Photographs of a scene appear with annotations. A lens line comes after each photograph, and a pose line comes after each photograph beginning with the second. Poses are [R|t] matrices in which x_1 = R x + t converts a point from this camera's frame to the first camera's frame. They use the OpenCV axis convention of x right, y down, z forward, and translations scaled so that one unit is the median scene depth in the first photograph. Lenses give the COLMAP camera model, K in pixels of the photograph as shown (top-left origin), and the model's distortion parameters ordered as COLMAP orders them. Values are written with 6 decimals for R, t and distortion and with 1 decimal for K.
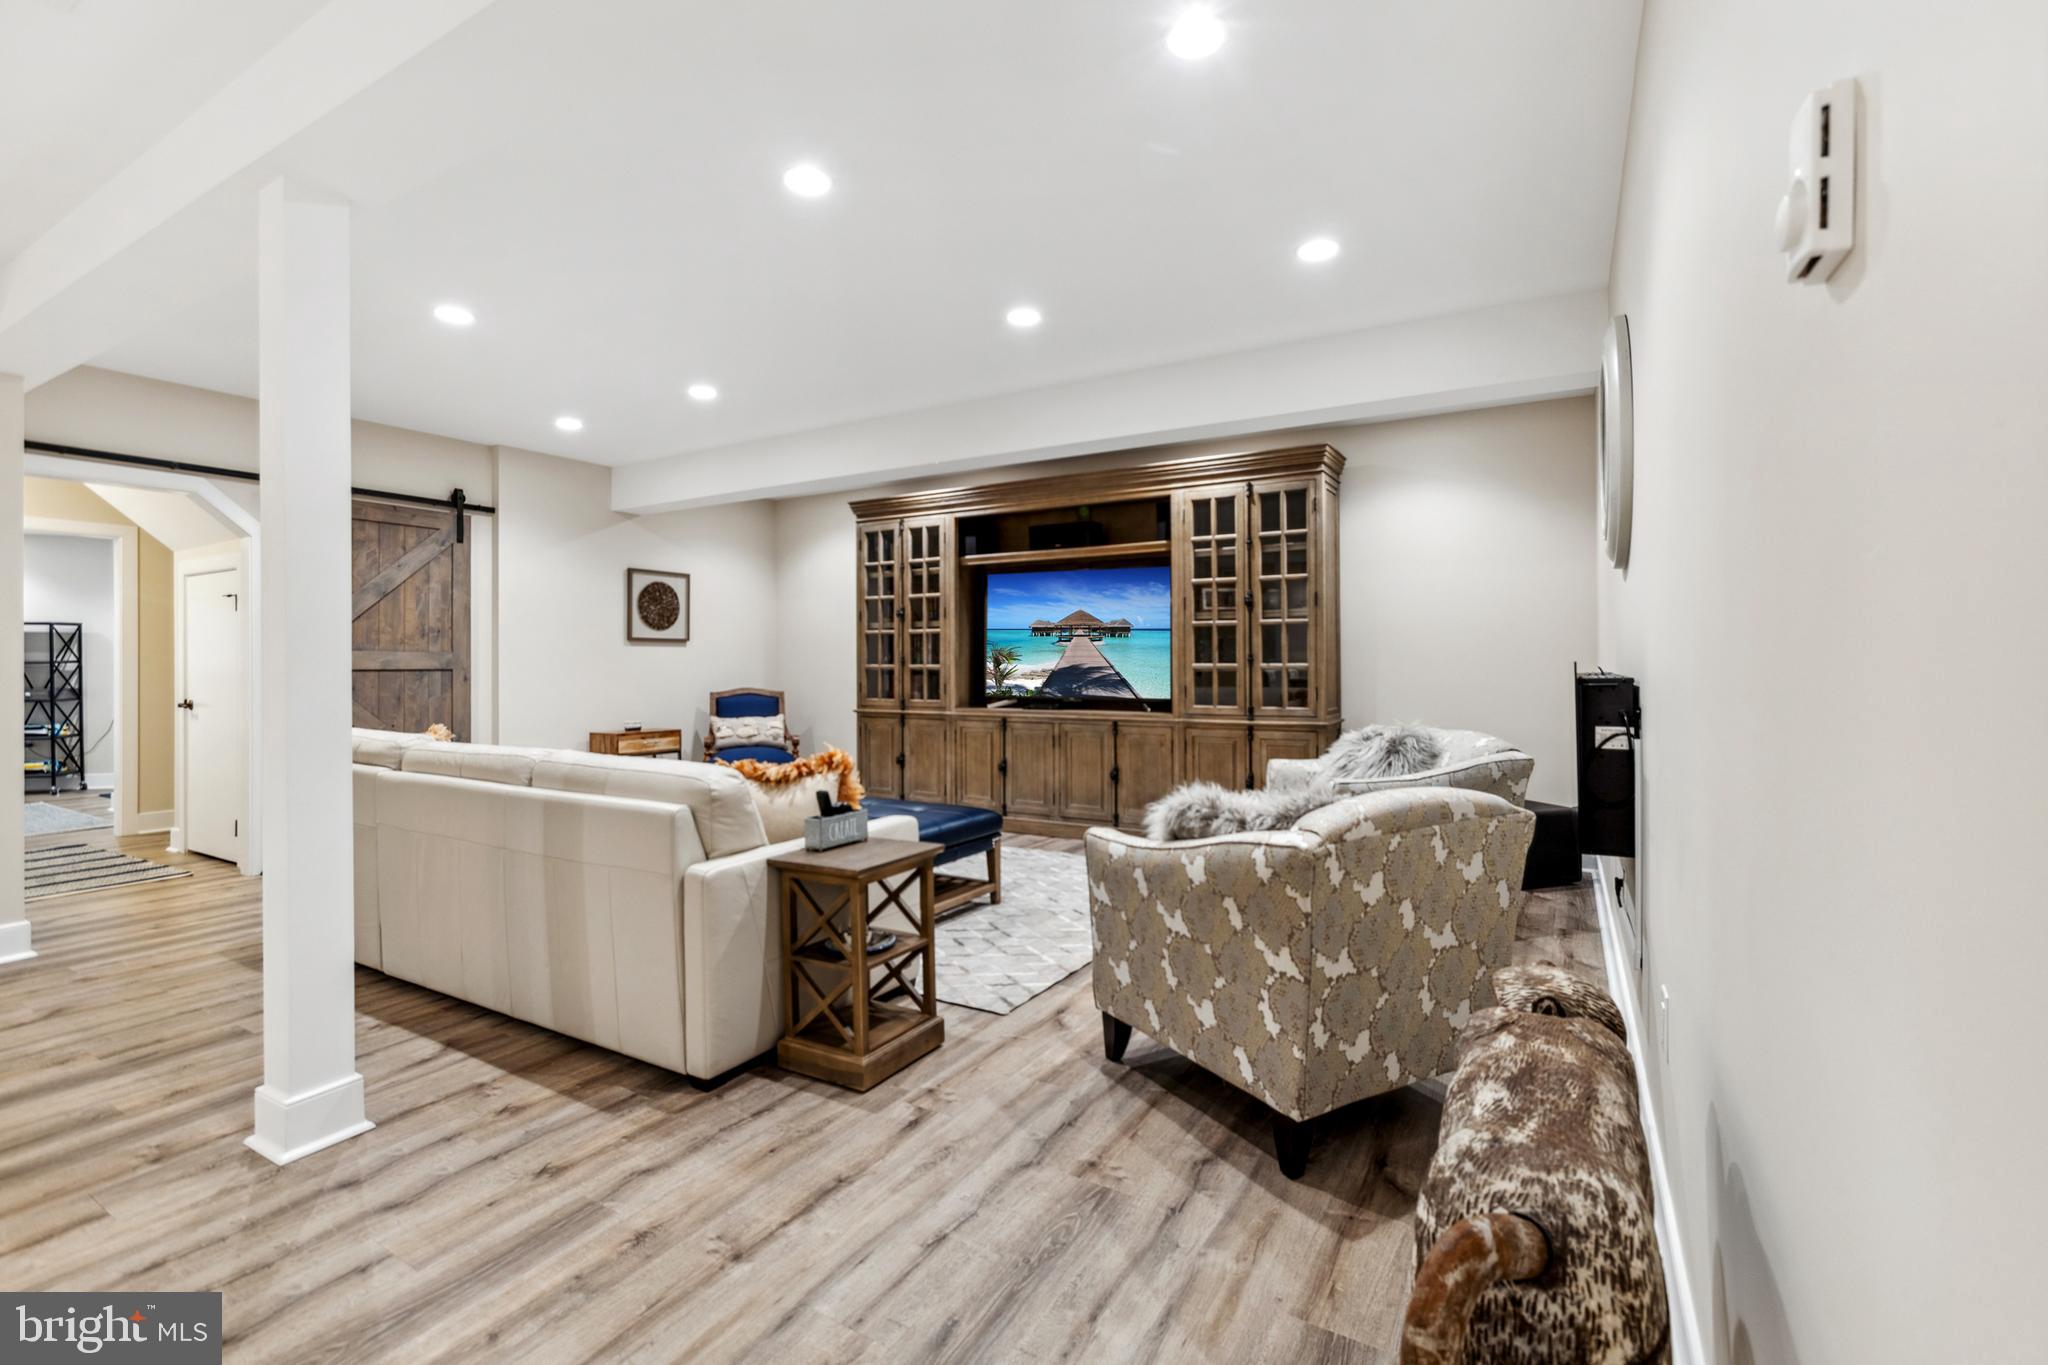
lens RADIAL K [[911.0, 0, 1023.6], [0, 911.0, 664.5], [0, 0, 1]] dist [-0.004173, 0.004457]
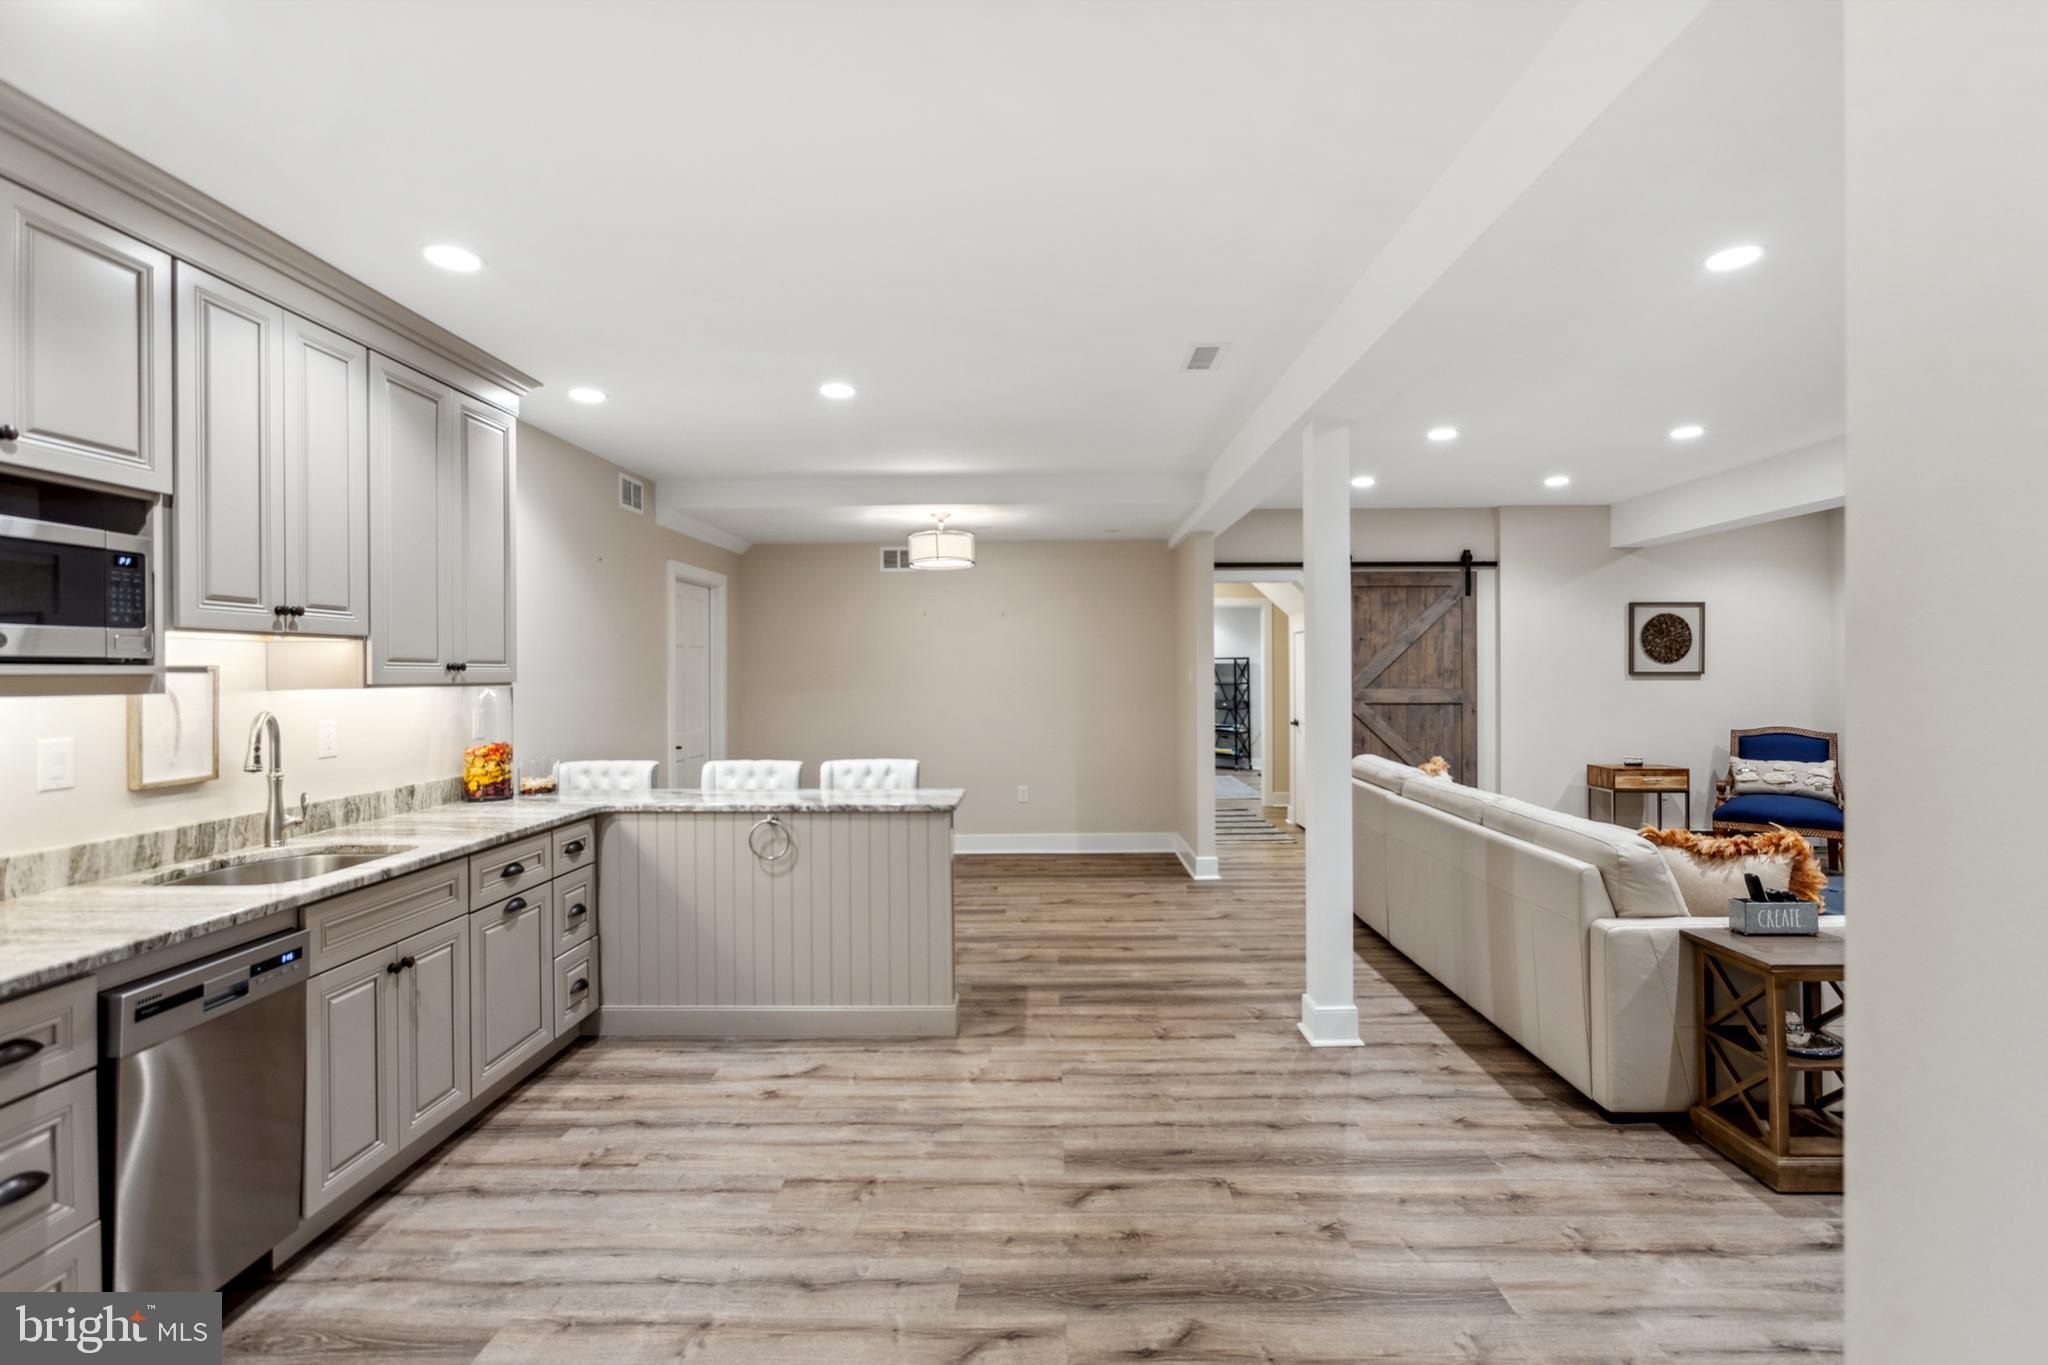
lens RADIAL K [[911.0, 0, 1030.4], [0, 911.0, 656.3], [0, 0, 1]] dist [-0.004173, 0.004457]
pose [[0.498166, -0.011388, -0.867007, 0.131016], [0.004131, 0.999934, -0.010761, -0.047775], [0.867072, 0.001780, 0.498180, -0.089953]]
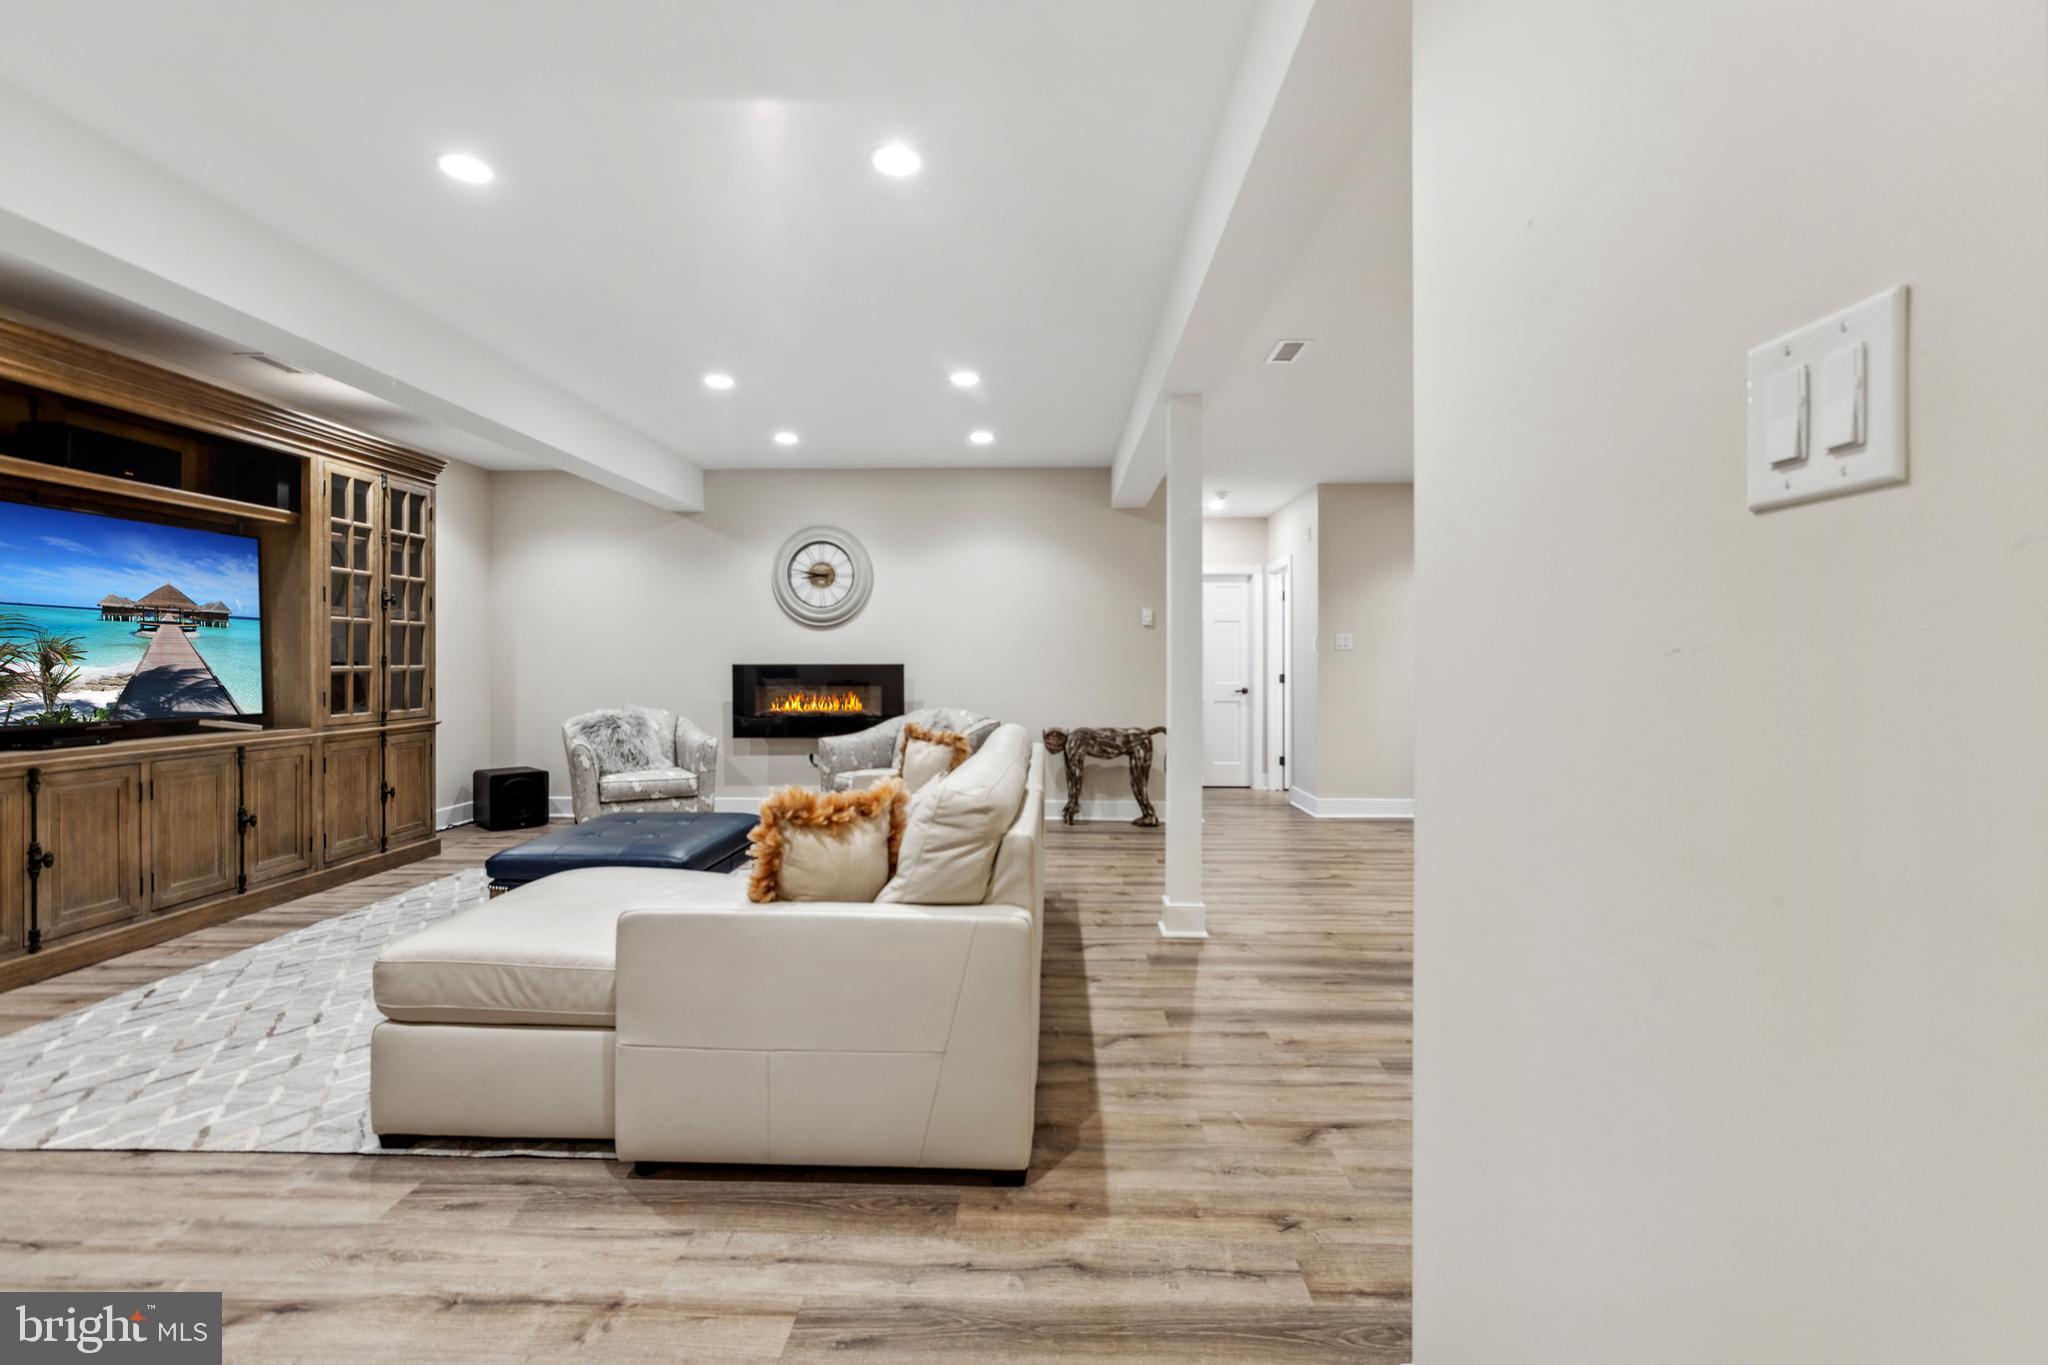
lens RADIAL K [[911.0, 0, 1025.4], [0, 911.0, 665.5], [0, 0, 1]] dist [-0.004173, 0.004457]
pose [[-0.488164, -0.001443, 0.872751, -0.902405], [0.000290, 0.999998, 0.001816, -0.002330], [-0.872752, 0.001139, -0.488163, 0.883664]]
